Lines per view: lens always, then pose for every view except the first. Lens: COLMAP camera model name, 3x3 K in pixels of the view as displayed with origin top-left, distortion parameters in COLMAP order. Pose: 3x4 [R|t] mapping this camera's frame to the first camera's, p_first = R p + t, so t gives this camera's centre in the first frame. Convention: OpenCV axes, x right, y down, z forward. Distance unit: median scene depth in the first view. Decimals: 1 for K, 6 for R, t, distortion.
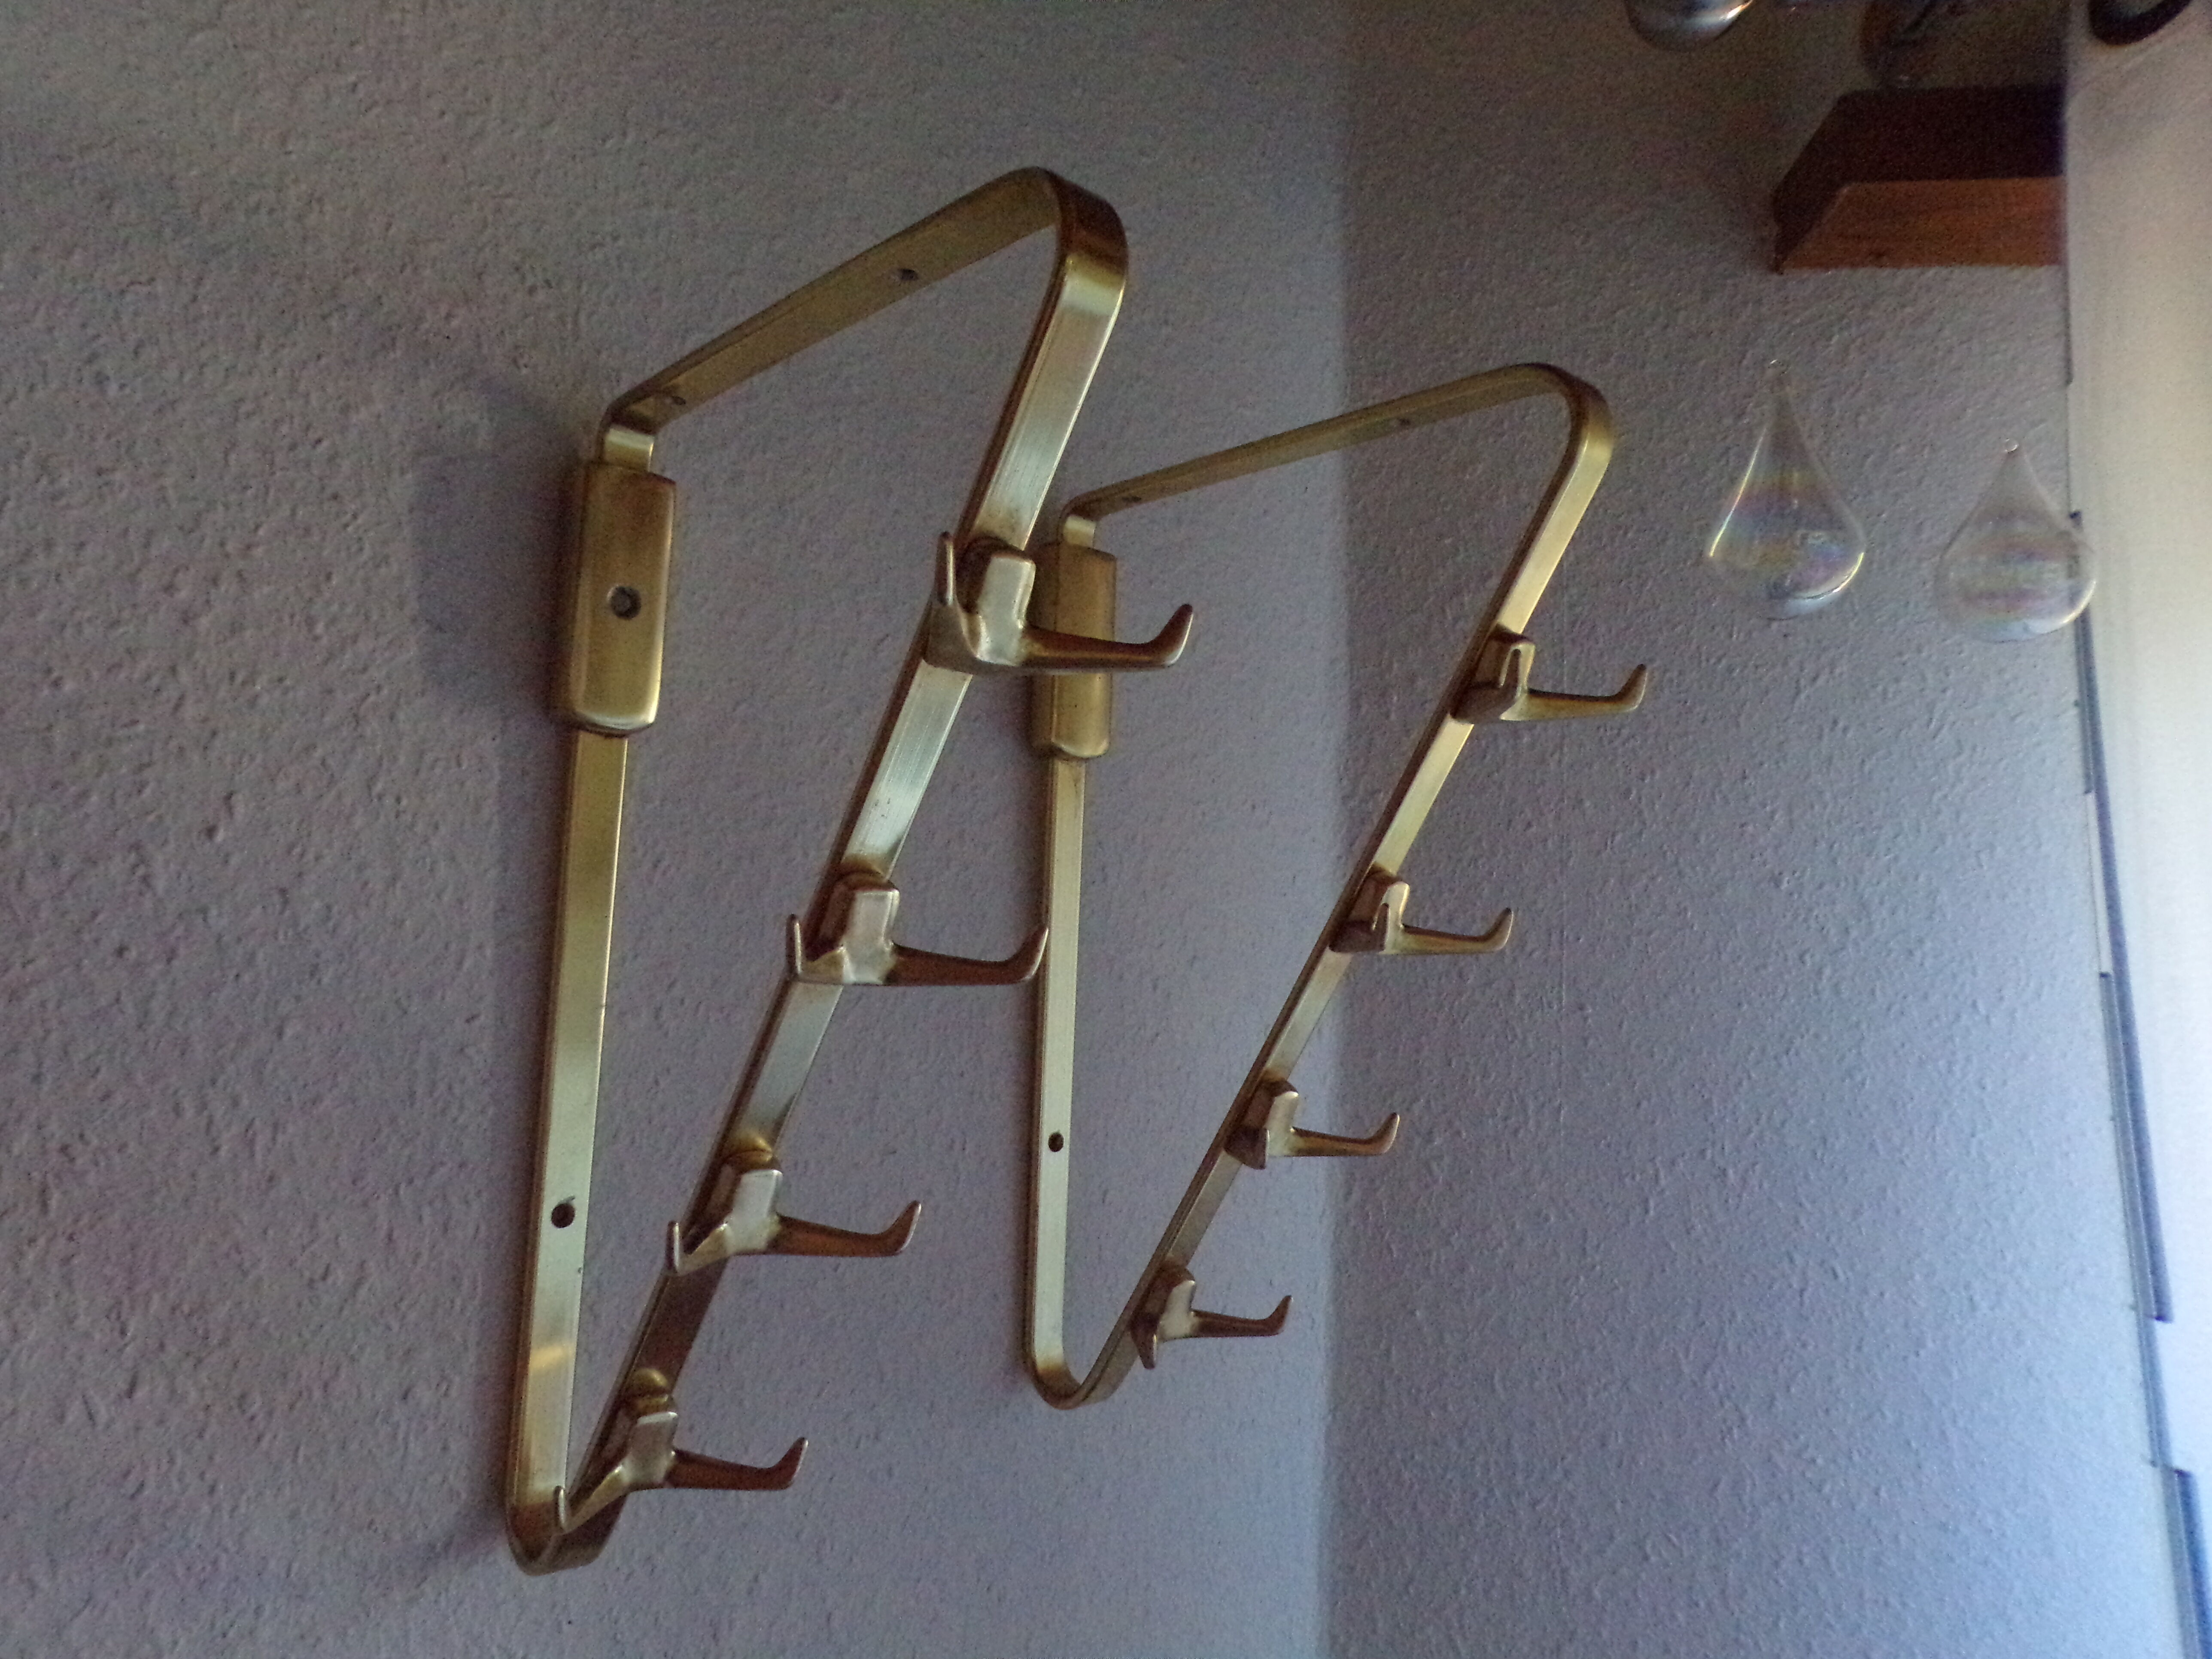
lens RADIAL K [[1503.1, 0, 1109.8], [0, 1503.1, 833.6], [0, 0, 1]] dist [0.007683, 0.023261]
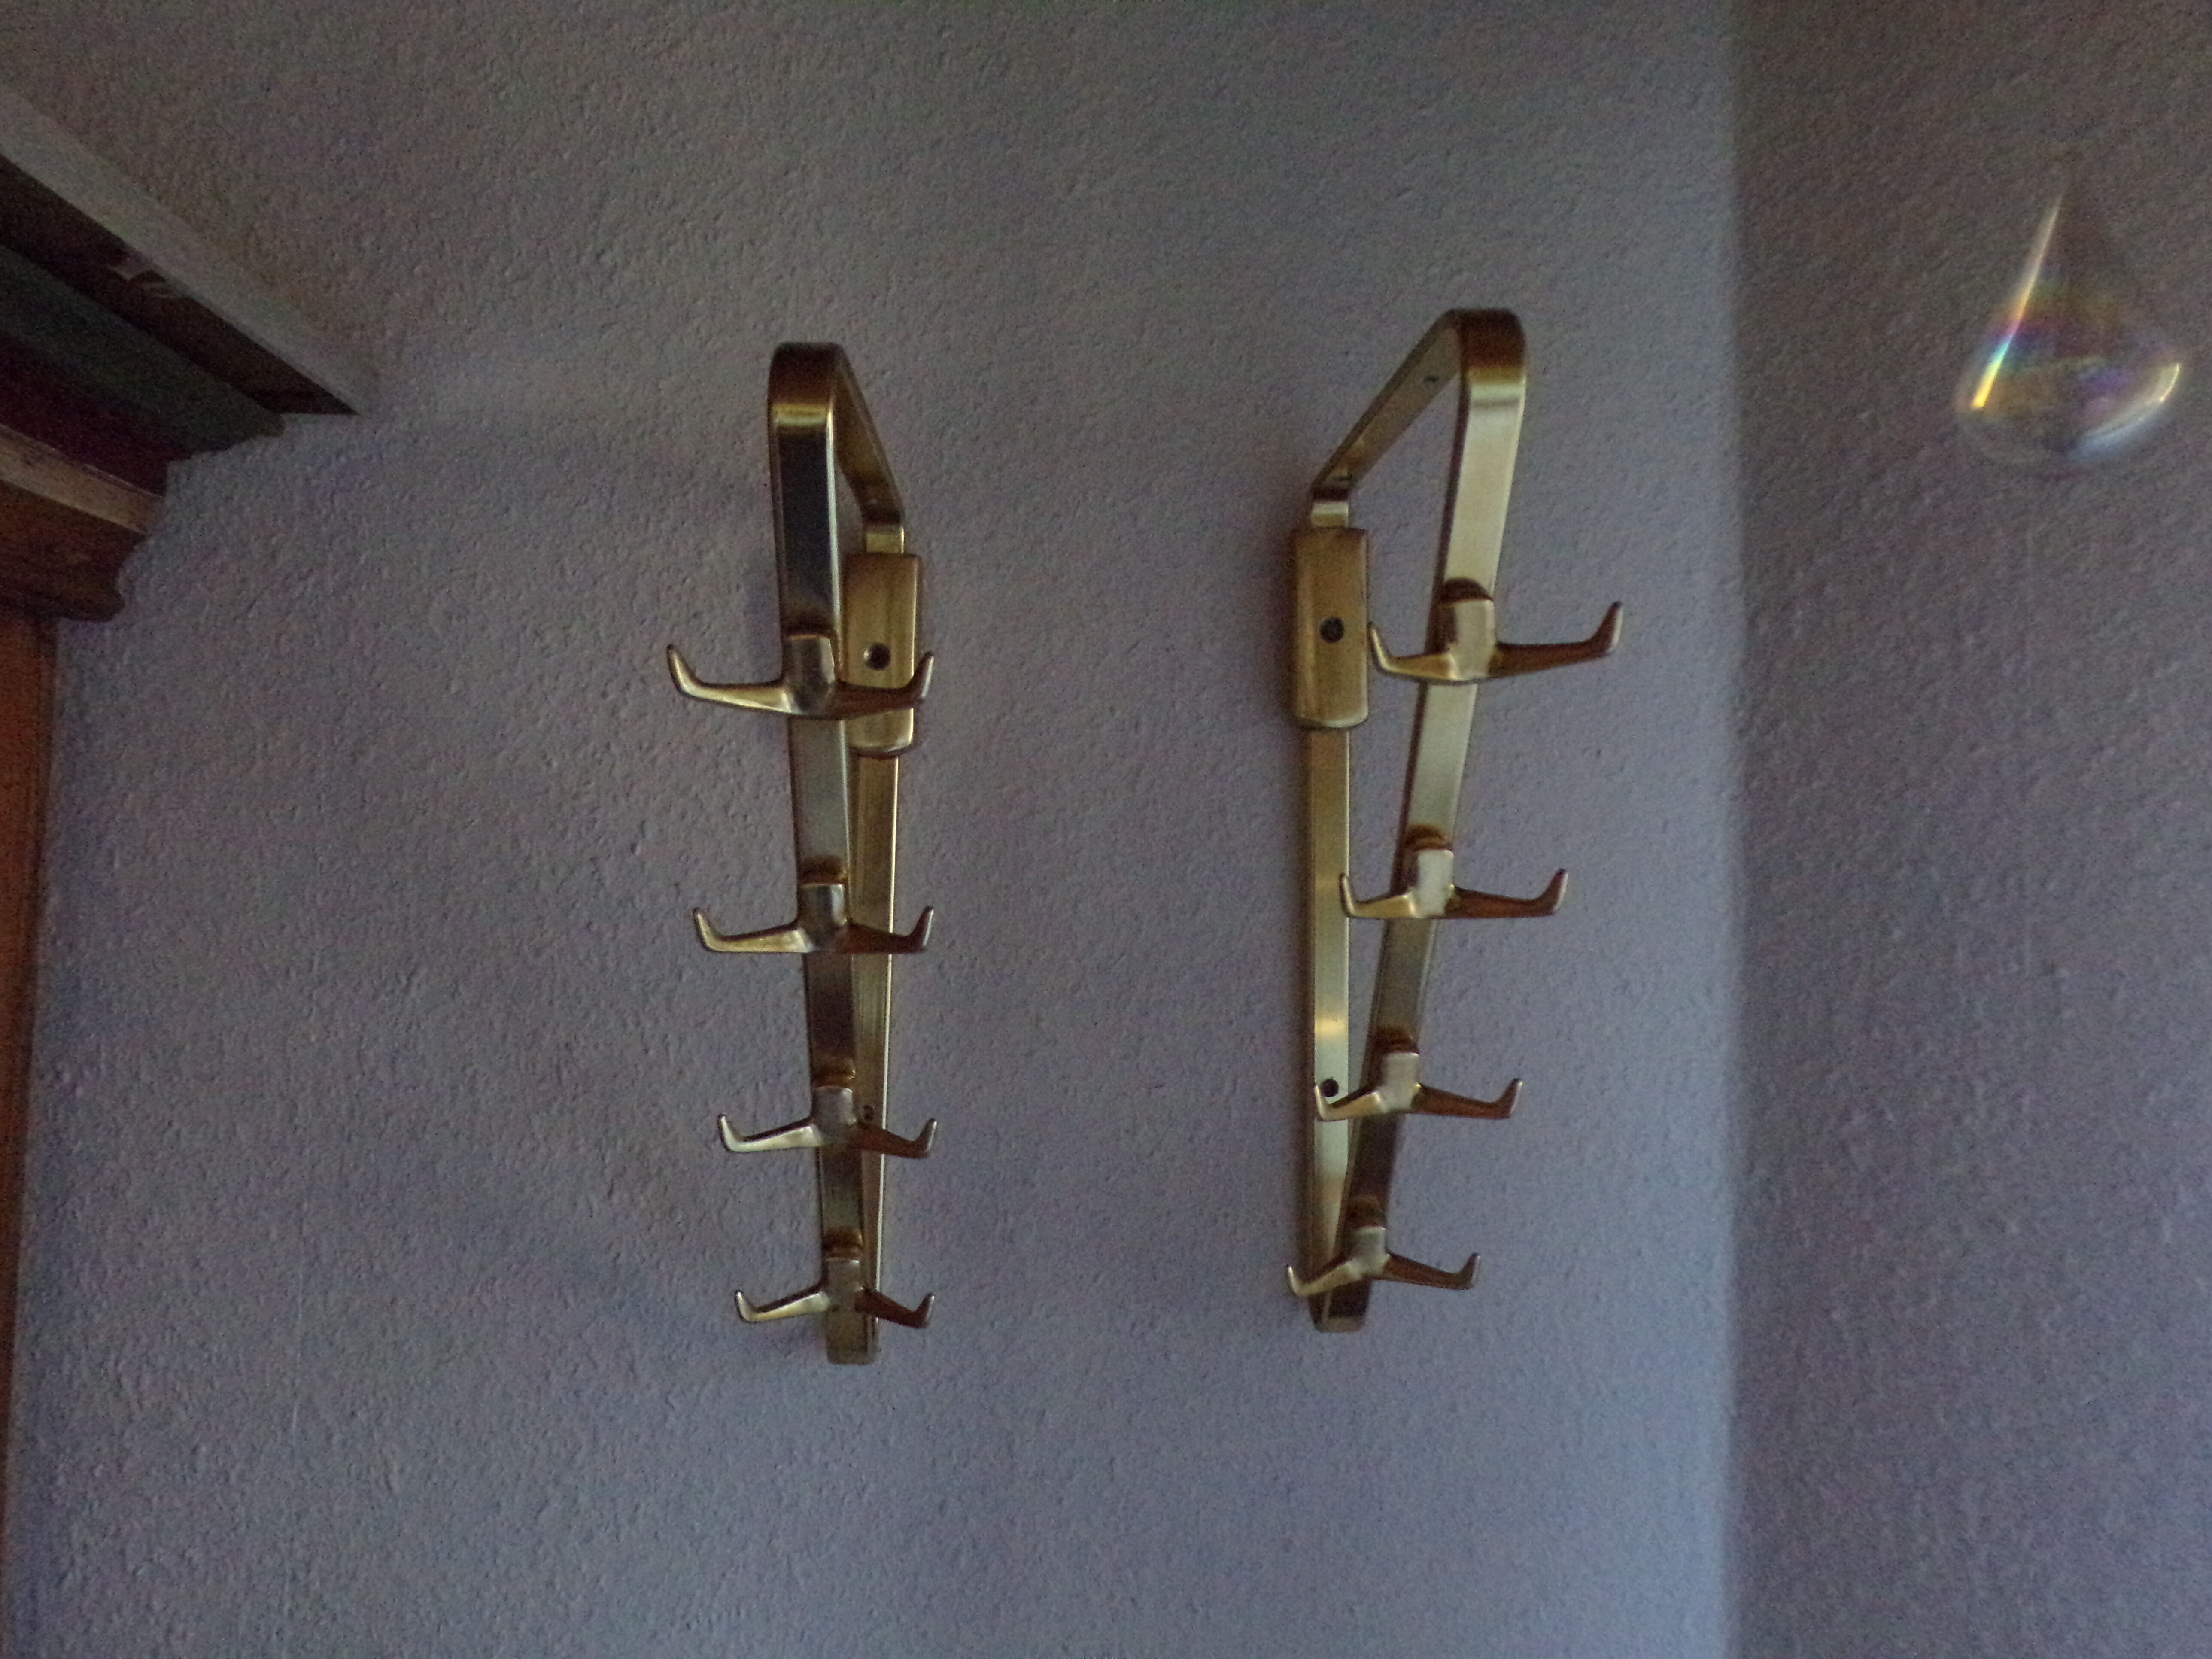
lens RADIAL K [[1503.1, 0, 1098.2], [0, 1503.1, 839.4], [0, 0, 1]] dist [0.007683, 0.023261]
pose [[0.770519, -0.040456, -0.636132, 0.699039], [0.069145, 0.997400, 0.020322, -0.007593], [0.633656, -0.059644, 0.771312, 0.100945]]
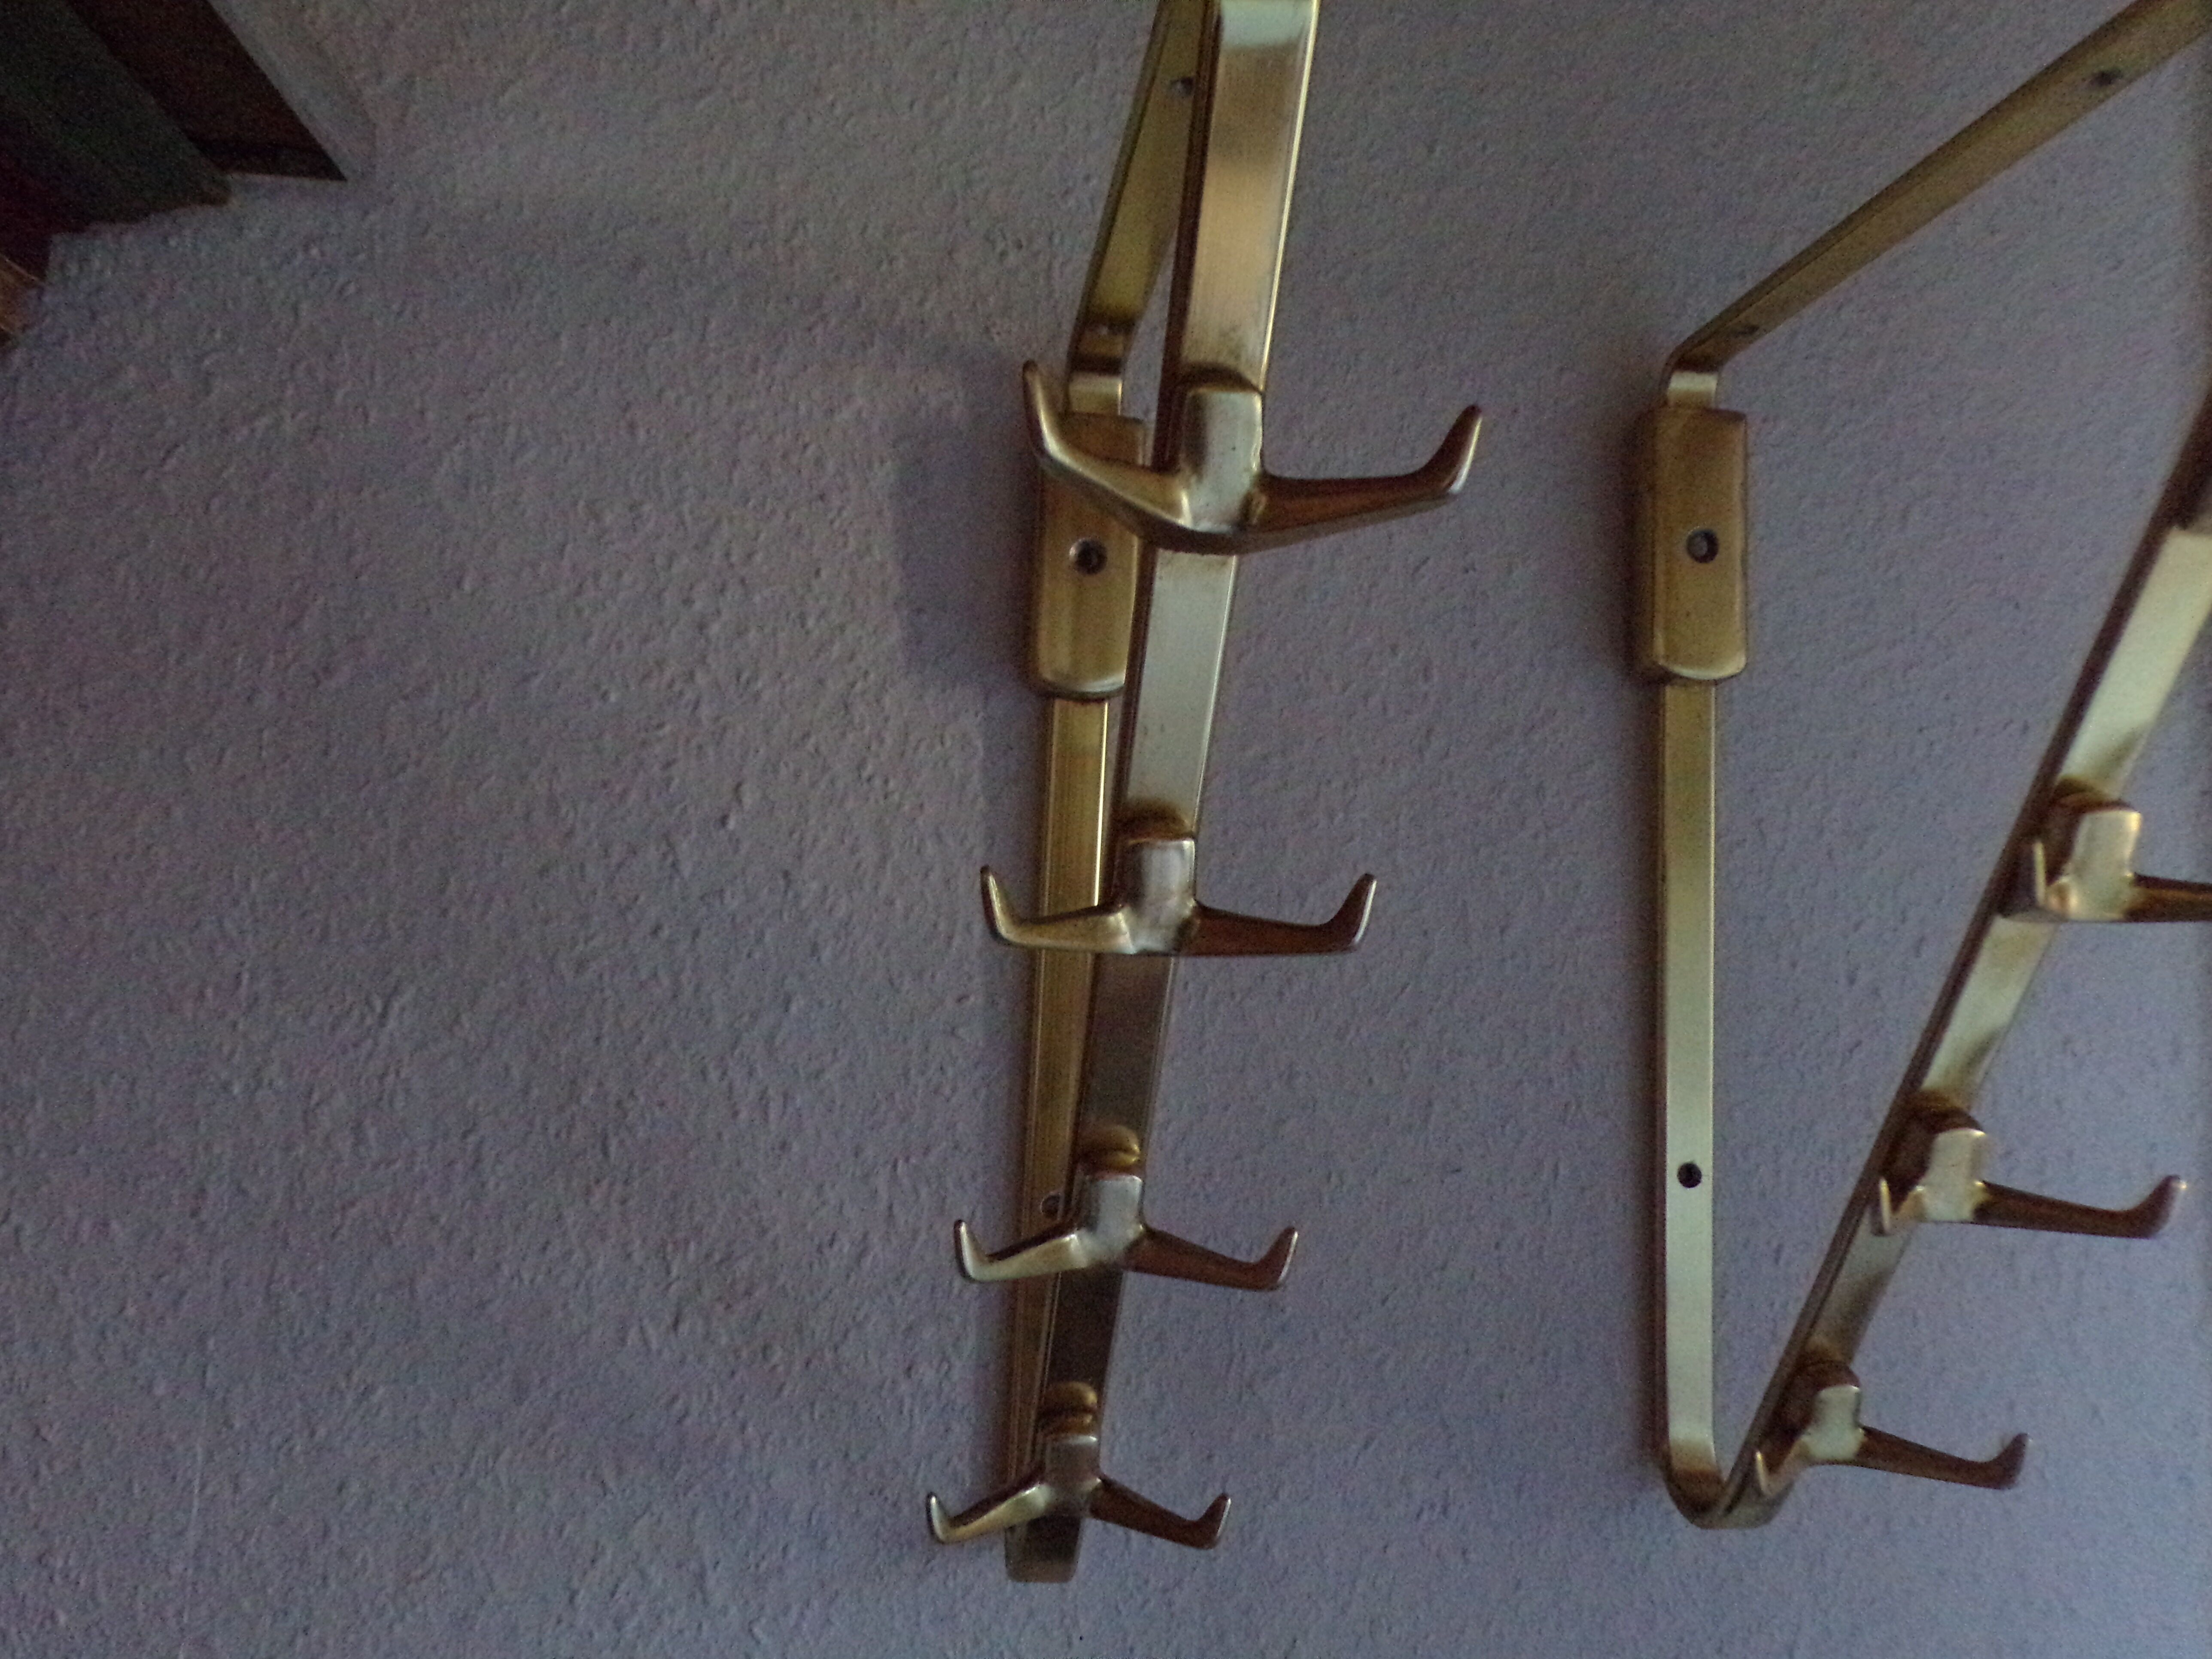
lens RADIAL K [[1503.1, 0, 1099.1], [0, 1503.1, 838.8], [0, 0, 1]] dist [0.007683, 0.023261]
pose [[0.815185, -0.047880, -0.577219, 0.228409], [0.046536, 0.998770, -0.017126, 0.039765], [0.577329, -0.012901, 0.816410, 0.251618]]
